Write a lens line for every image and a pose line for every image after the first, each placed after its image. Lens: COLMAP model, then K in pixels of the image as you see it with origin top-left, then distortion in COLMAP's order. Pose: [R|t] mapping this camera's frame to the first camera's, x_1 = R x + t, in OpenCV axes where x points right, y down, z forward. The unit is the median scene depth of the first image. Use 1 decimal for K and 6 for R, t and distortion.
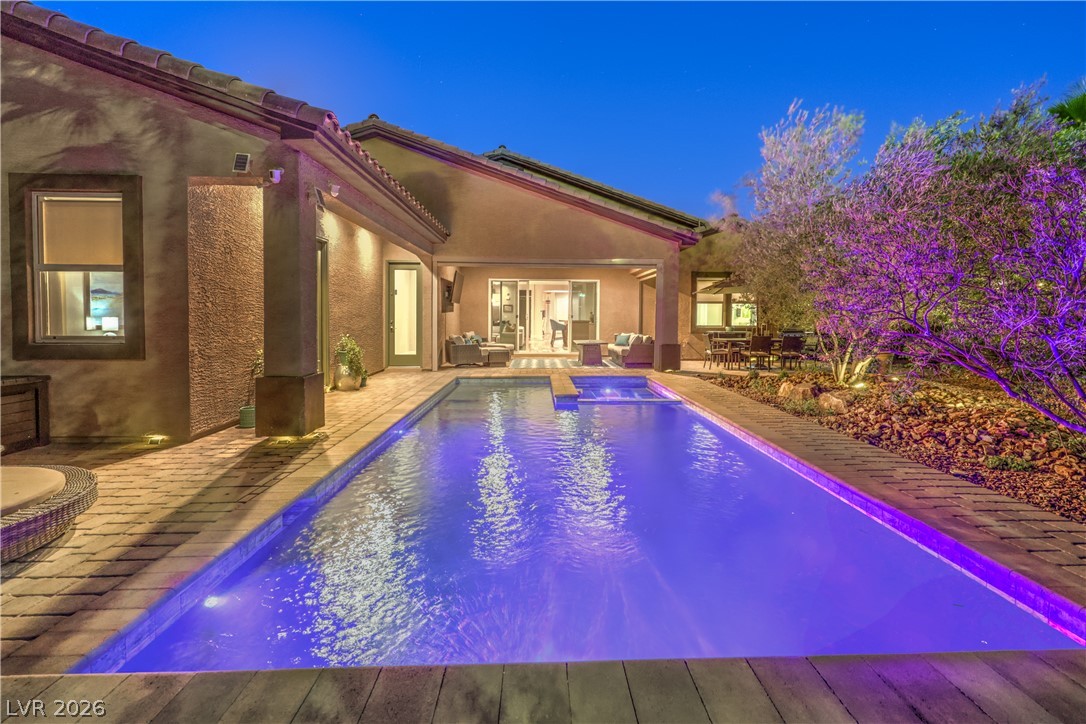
lens RADIAL K [[455.2, 0, 547.8], [0, 455.2, 323.9], [0, 0, 1]] dist [0.007610, -0.000233]
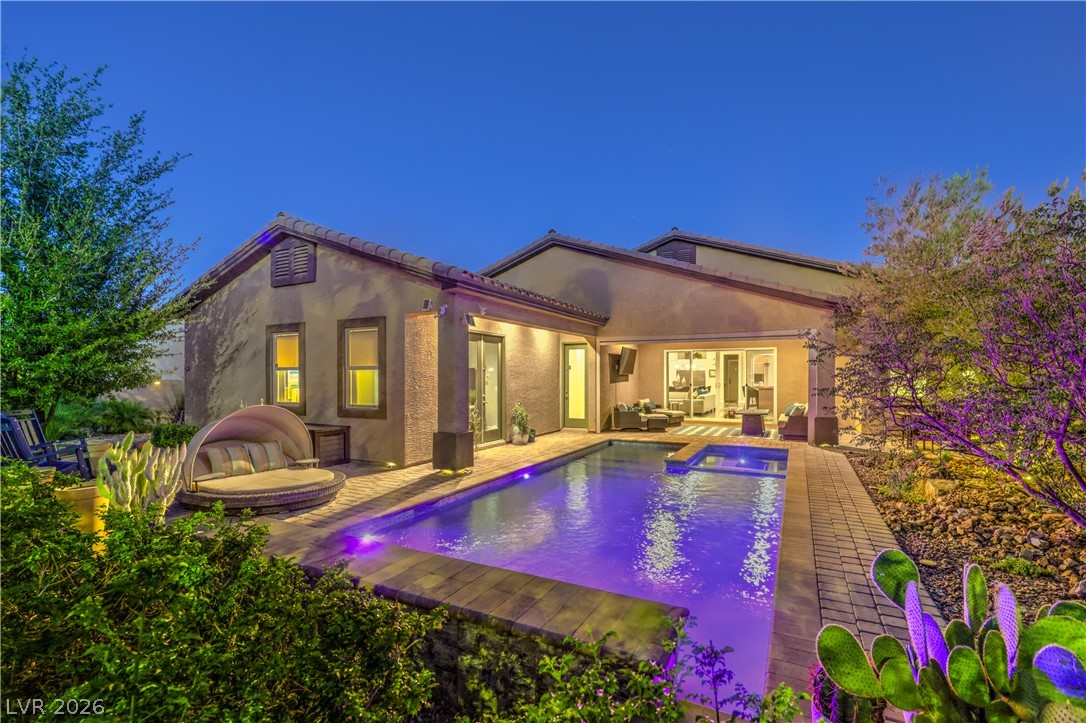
lens RADIAL K [[455.2, 0, 564.5], [0, 455.2, 376.5], [0, 0, 1]] dist [0.007610, -0.000233]
pose [[0.881944, -0.007592, -0.471293, 0.546277], [-0.000498, 0.999855, -0.017038, -0.056250], [0.471354, 0.015261, 0.881812, -0.227040]]
